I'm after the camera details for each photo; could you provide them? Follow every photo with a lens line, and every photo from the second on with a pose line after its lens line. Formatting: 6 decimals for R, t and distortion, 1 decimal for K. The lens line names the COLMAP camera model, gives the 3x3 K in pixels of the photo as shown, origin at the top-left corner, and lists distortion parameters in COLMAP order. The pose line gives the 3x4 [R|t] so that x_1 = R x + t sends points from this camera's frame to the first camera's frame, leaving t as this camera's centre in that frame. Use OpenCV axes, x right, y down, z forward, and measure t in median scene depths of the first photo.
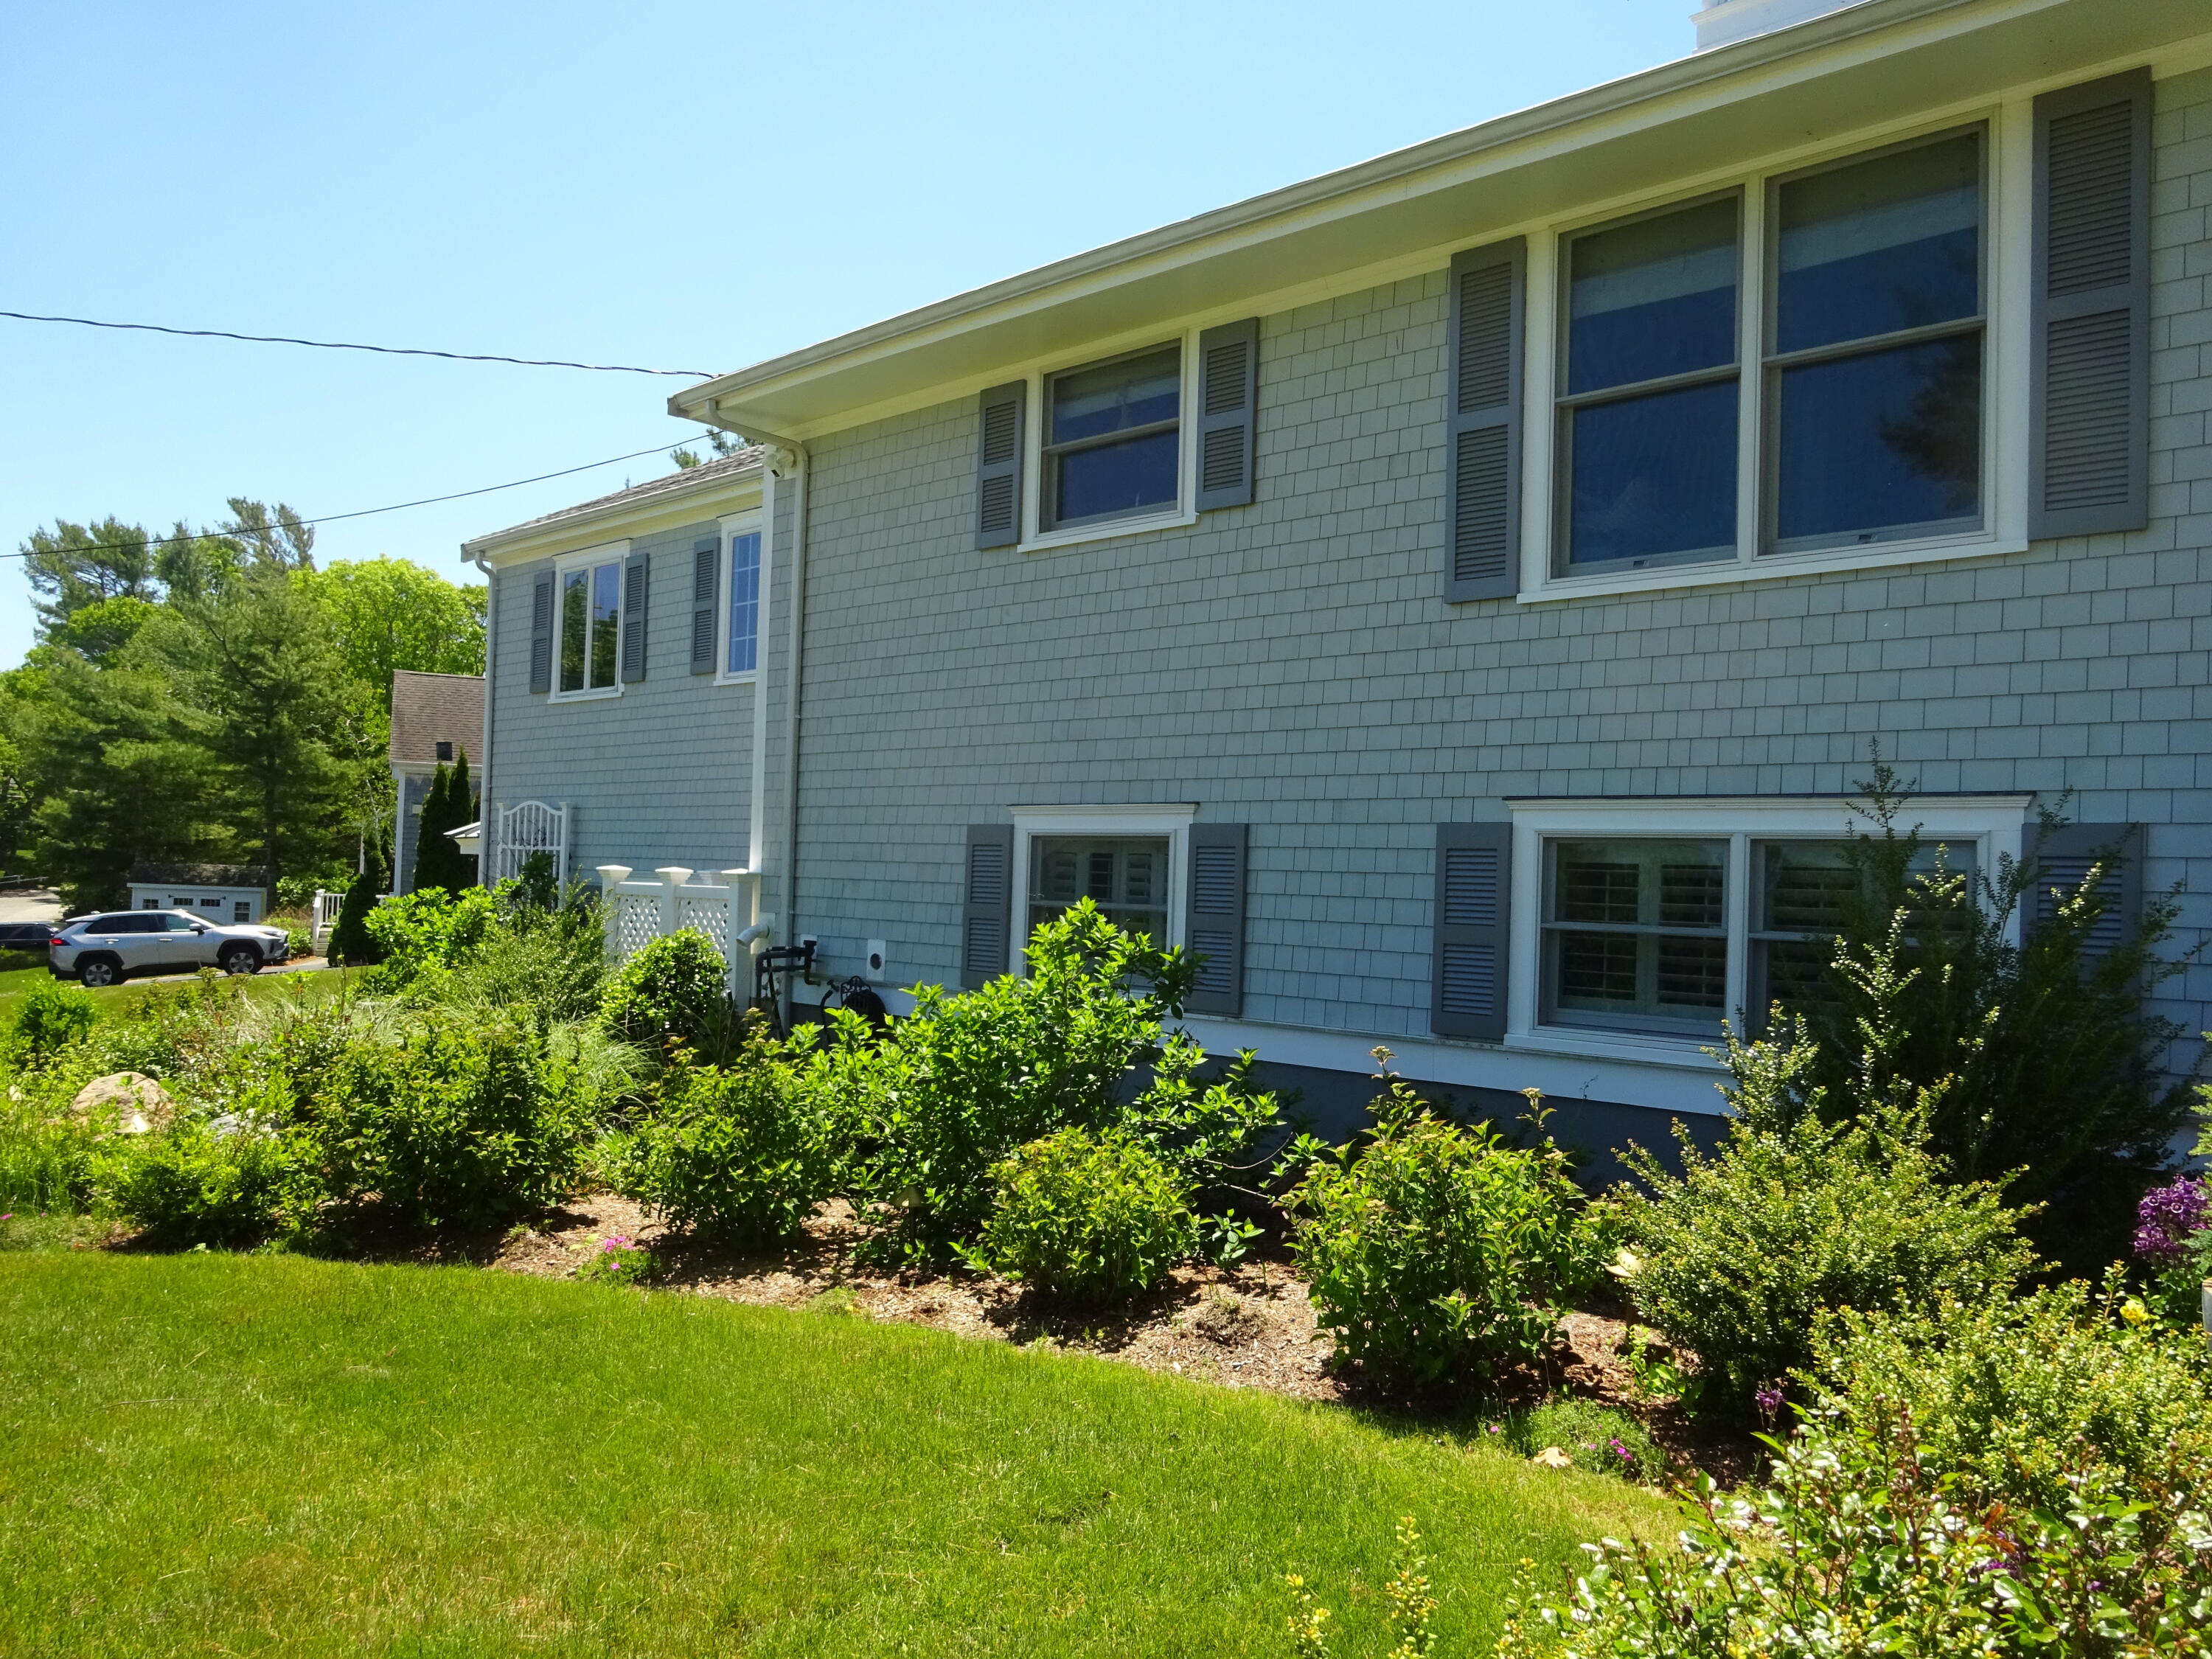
lens RADIAL K [[1611.6, 0, 1122.8], [0, 1611.6, 823.2], [0, 0, 1]] dist [-0.002017, 0.001056]
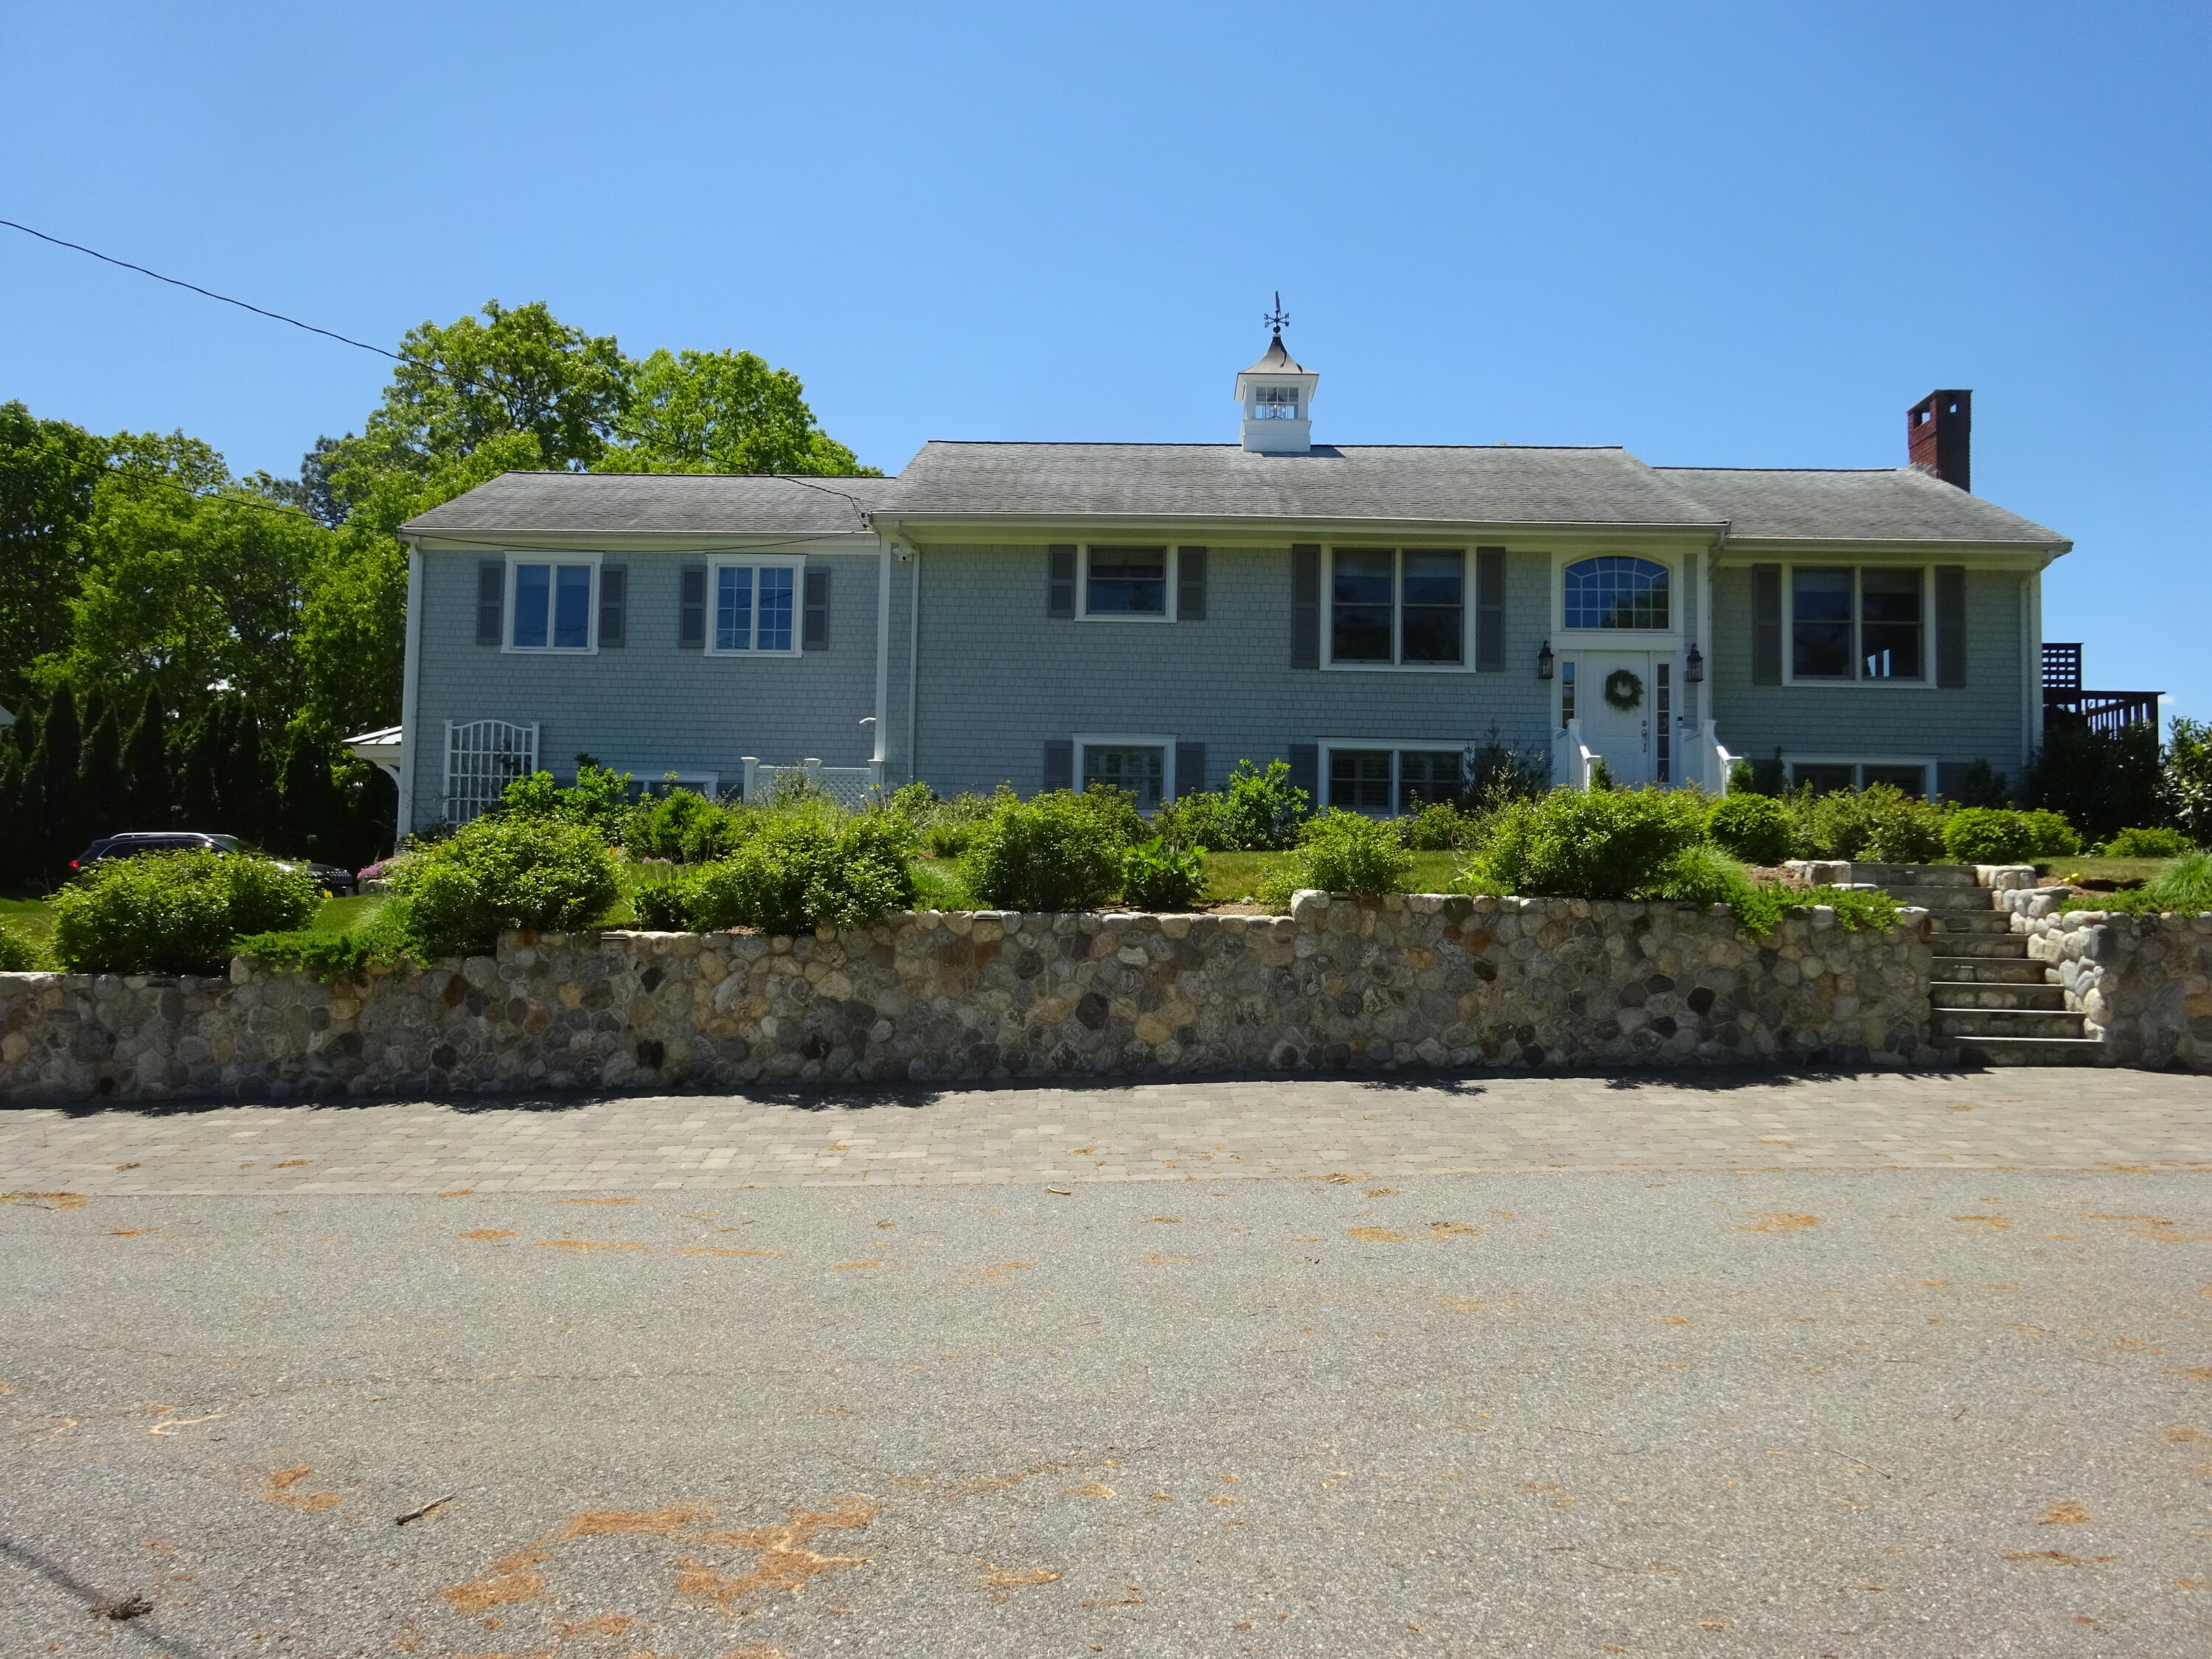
lens RADIAL K [[1611.6, 0, 1104.1], [0, 1611.6, 834.2], [0, 0, 1]] dist [-0.002017, 0.001056]
pose [[0.761567, 0.023290, 0.647667, -1.705736], [-0.021432, 0.999713, -0.010748, 0.177446], [-0.647731, -0.005696, 0.761848, -0.864757]]
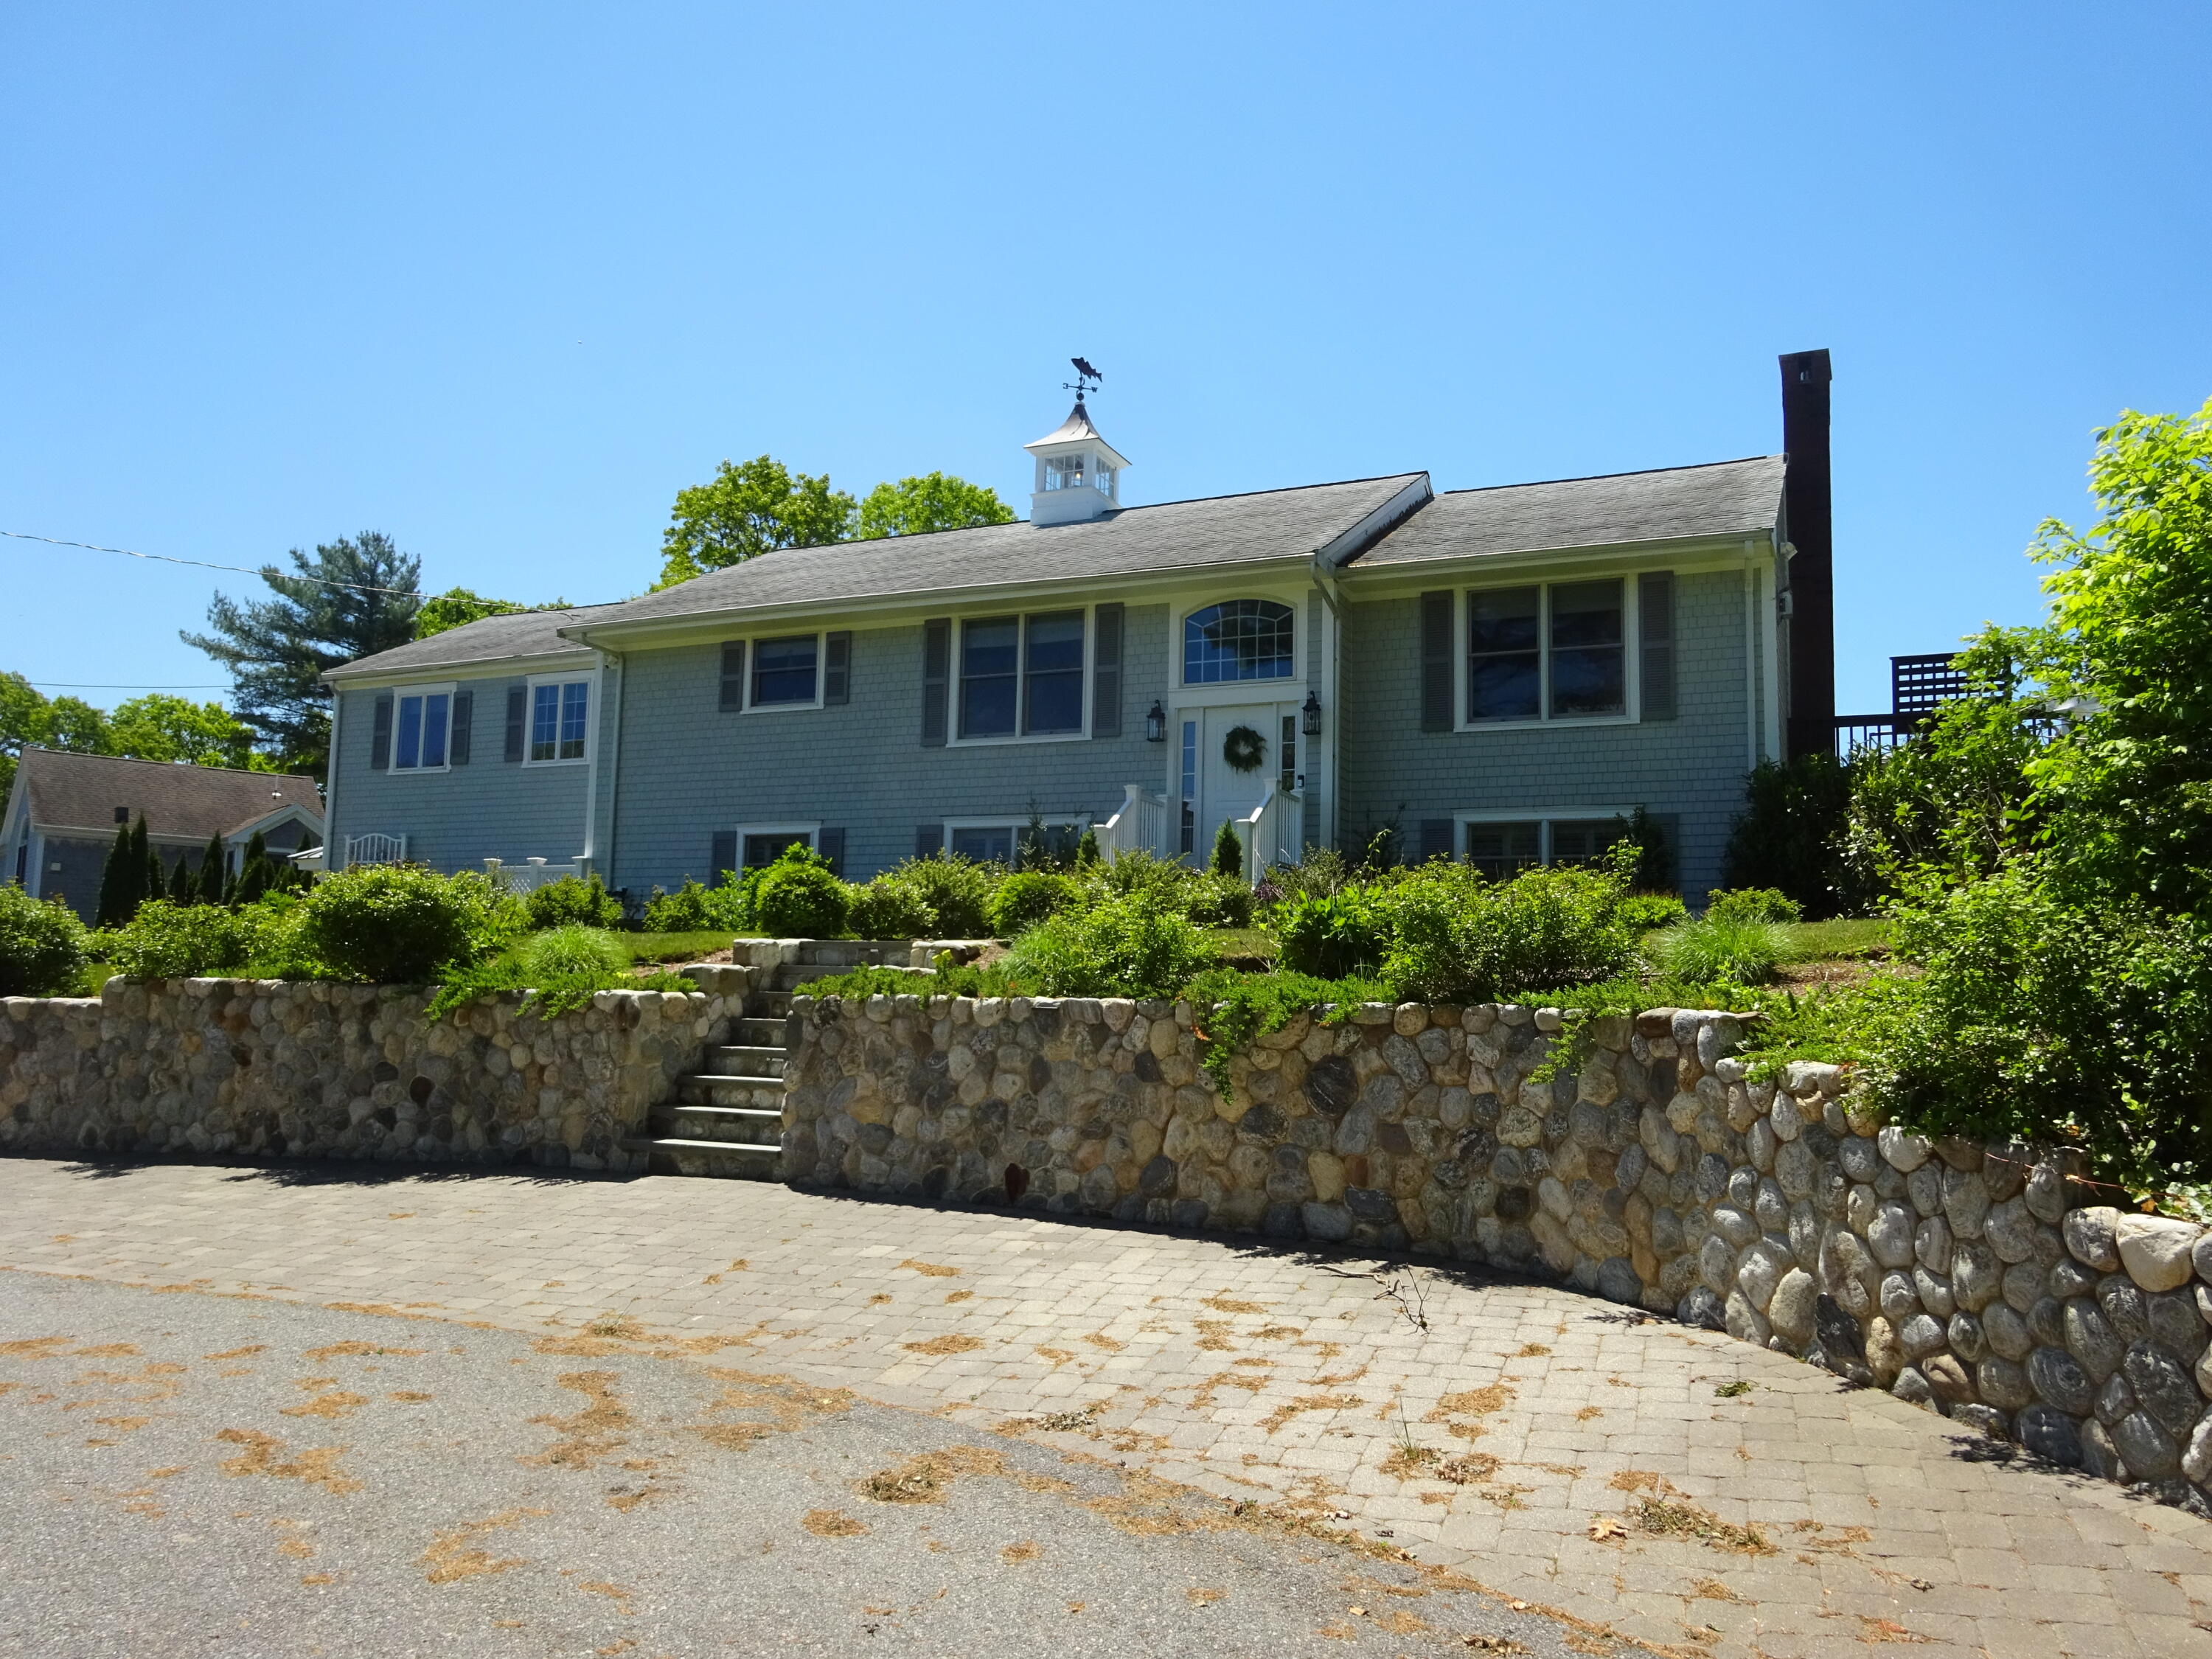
lens RADIAL K [[1611.6, 0, 1107.3], [0, 1611.6, 834.6], [0, 0, 1]] dist [-0.002017, 0.001056]
pose [[0.953281, 0.024479, 0.301092, -0.290952], [-0.005858, 0.998022, -0.062593, 0.167299], [-0.302028, 0.057905, 0.951539, -1.544048]]
